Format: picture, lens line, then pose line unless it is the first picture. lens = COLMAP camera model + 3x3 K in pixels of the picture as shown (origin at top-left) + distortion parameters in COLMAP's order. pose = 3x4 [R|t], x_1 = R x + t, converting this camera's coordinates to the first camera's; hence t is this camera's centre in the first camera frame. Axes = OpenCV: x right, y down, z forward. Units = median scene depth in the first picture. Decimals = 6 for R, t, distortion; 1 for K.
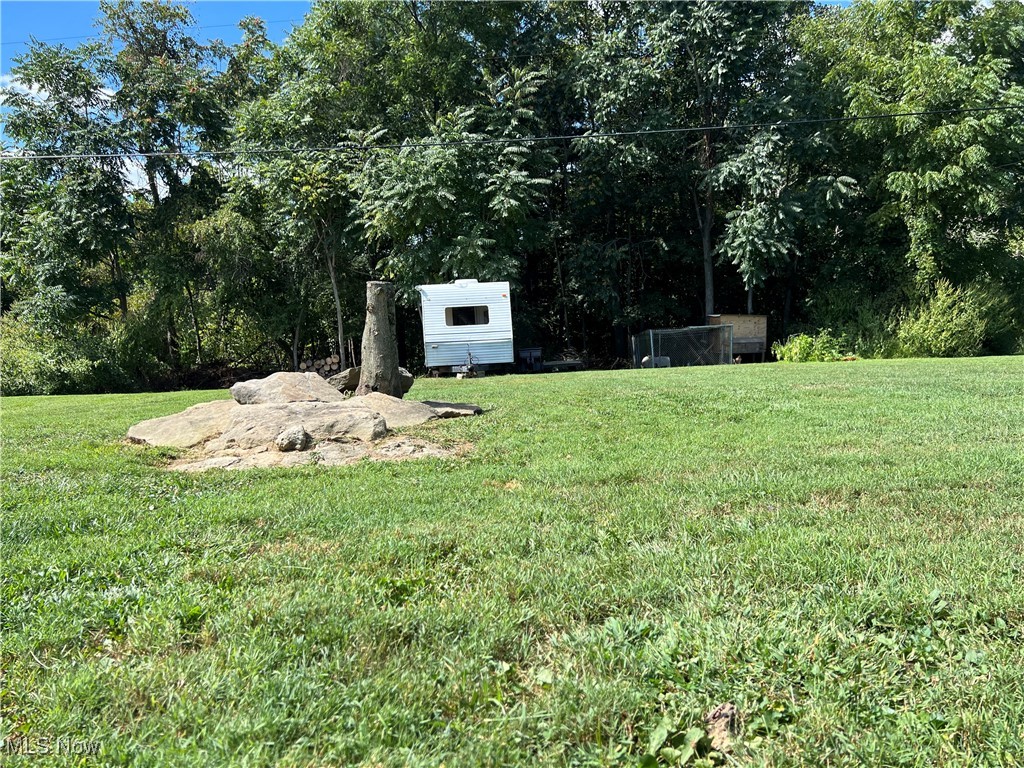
lens RADIAL K [[771.6, 0, 506.9], [0, 771.6, 393.1], [0, 0, 1]] dist [0.048117, -0.044385]
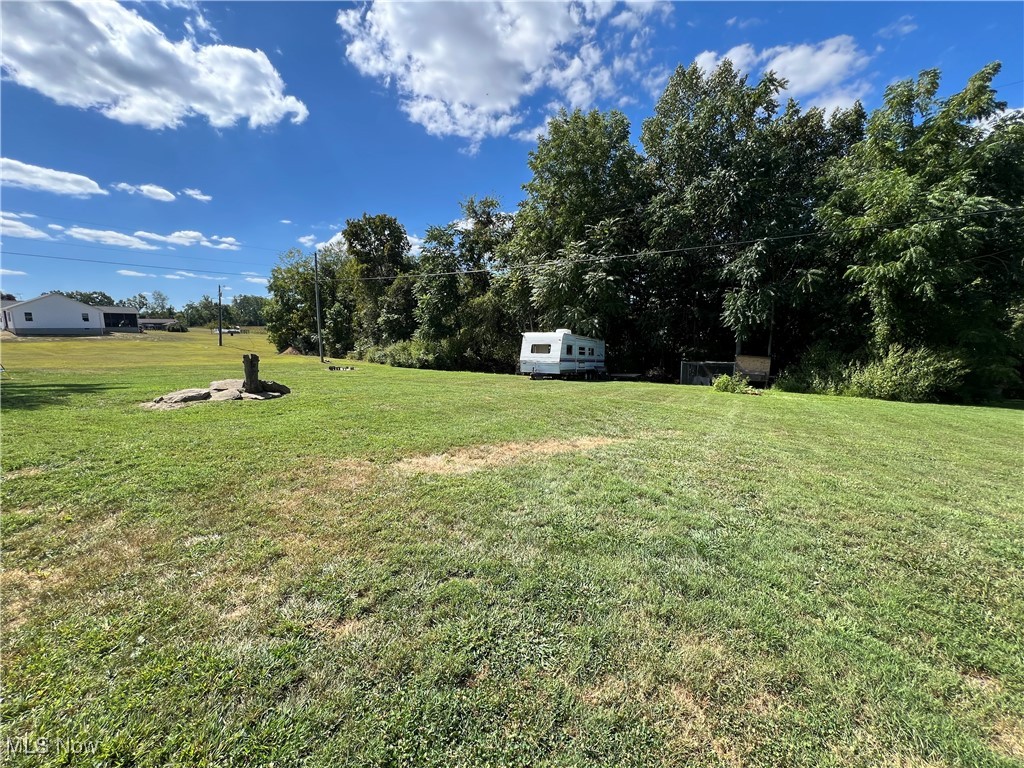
lens RADIAL K [[411.4, 0, 519.1], [0, 411.4, 384.0], [0, 0, 1]] dist [0.002257, -0.000356]
pose [[0.850887, 0.109704, -0.513767, 0.382686], [-0.100172, 0.993891, 0.046321, -0.043352], [0.515710, 0.012051, 0.856678, 0.045408]]
